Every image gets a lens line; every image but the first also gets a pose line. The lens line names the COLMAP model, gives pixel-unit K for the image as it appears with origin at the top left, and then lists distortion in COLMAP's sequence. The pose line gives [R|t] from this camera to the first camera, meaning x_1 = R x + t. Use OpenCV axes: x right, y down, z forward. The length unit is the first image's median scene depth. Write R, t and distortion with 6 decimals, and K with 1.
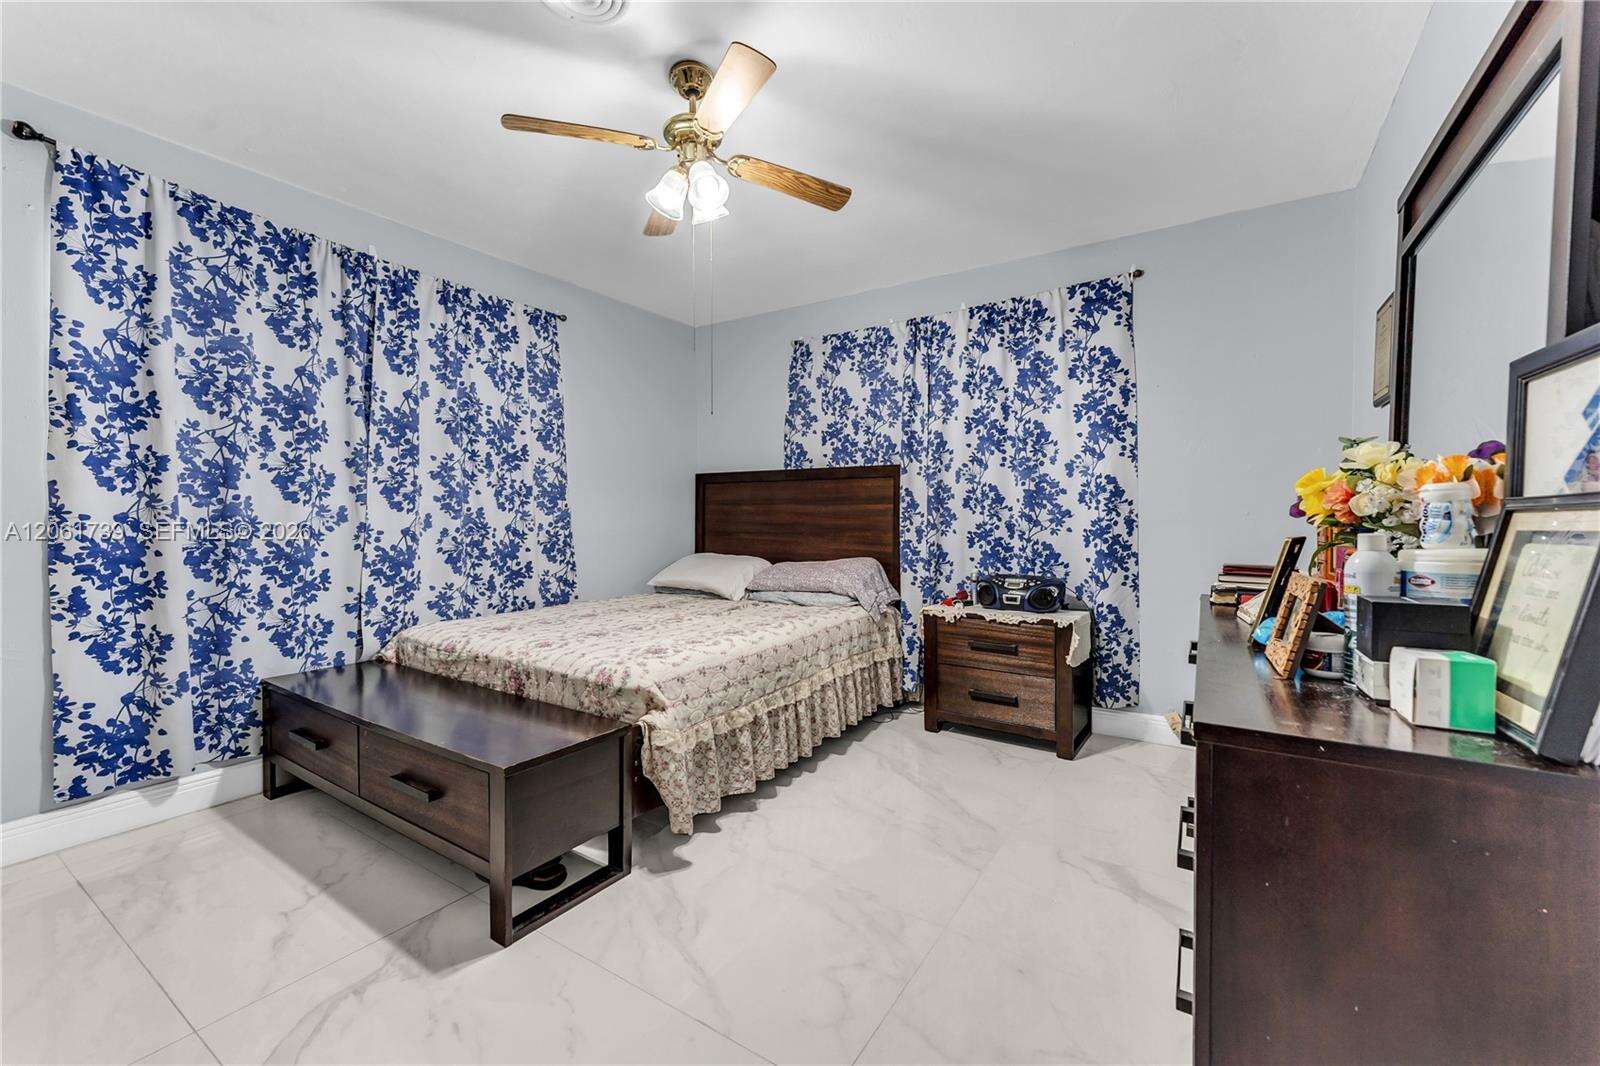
lens RADIAL K [[625.8, 0, 804.0], [0, 625.8, 526.0], [0, 0, 1]] dist [0.000113, -0.000021]
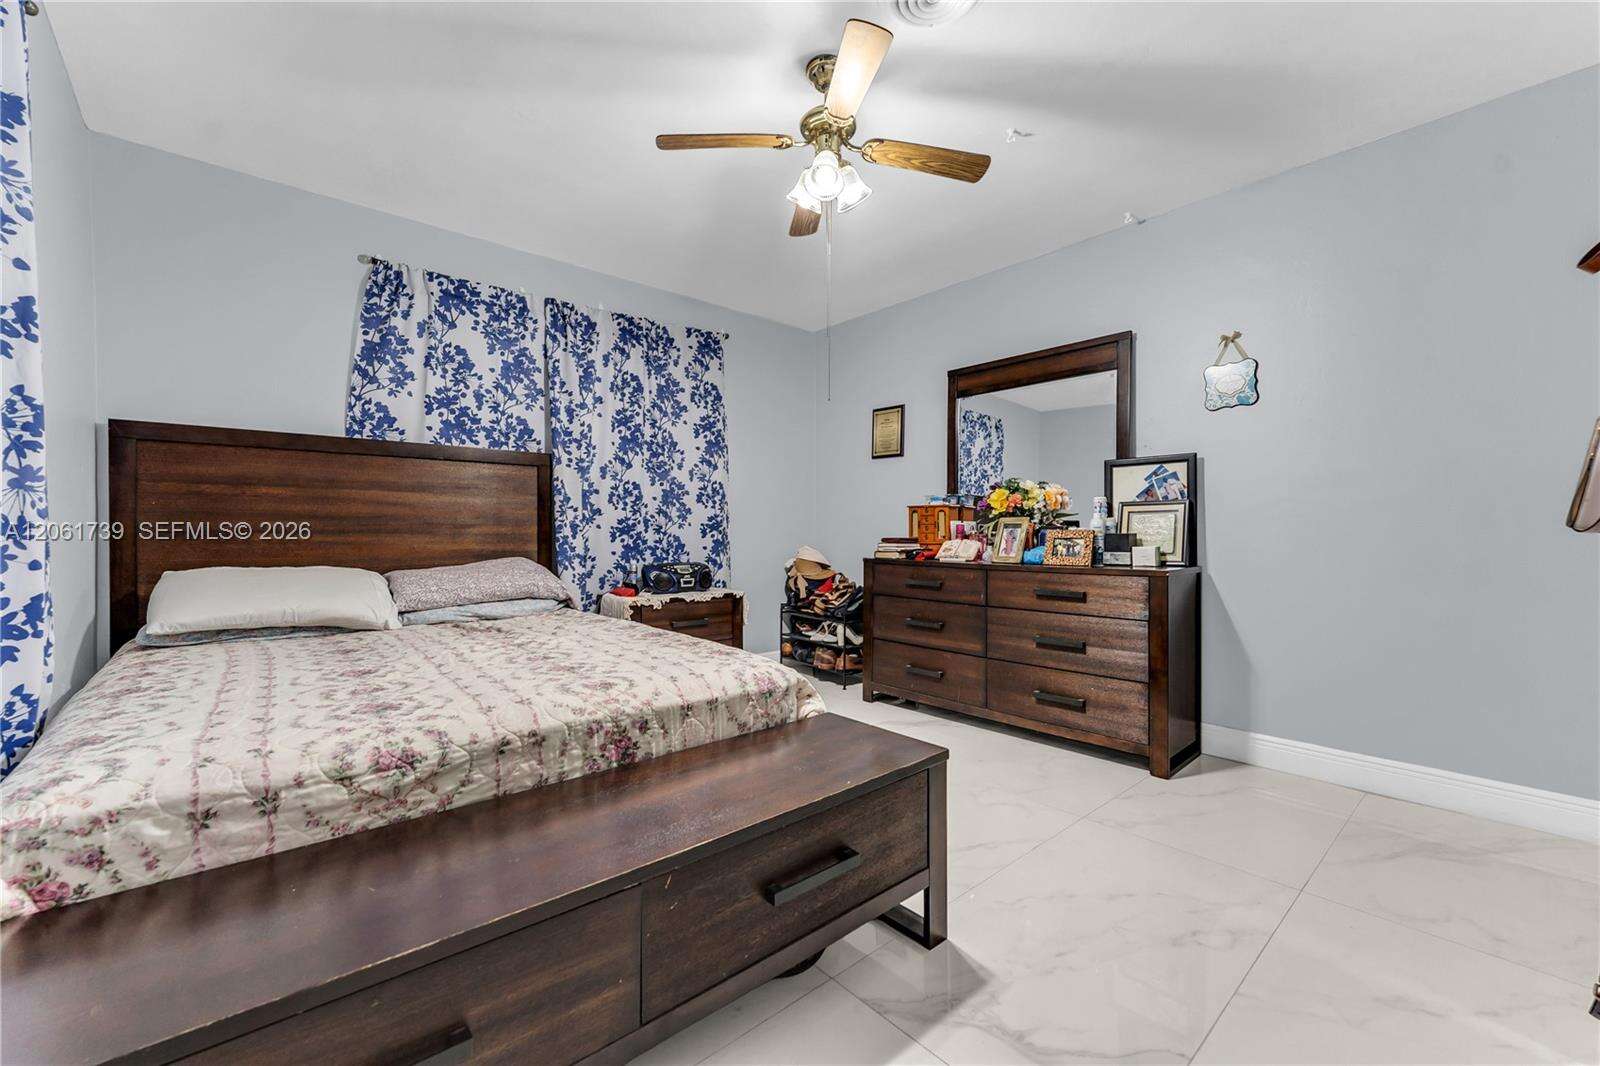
lens RADIAL K [[648.9, 0, 792.9], [0, 648.9, 516.7], [0, 0, 1]] dist [0.003349, -0.000026]
pose [[0.285013, 0.016456, 0.958382, -0.669480], [0.010689, 0.999736, -0.020345, 0.017454], [-0.958464, 0.016043, 0.284762, 0.401207]]
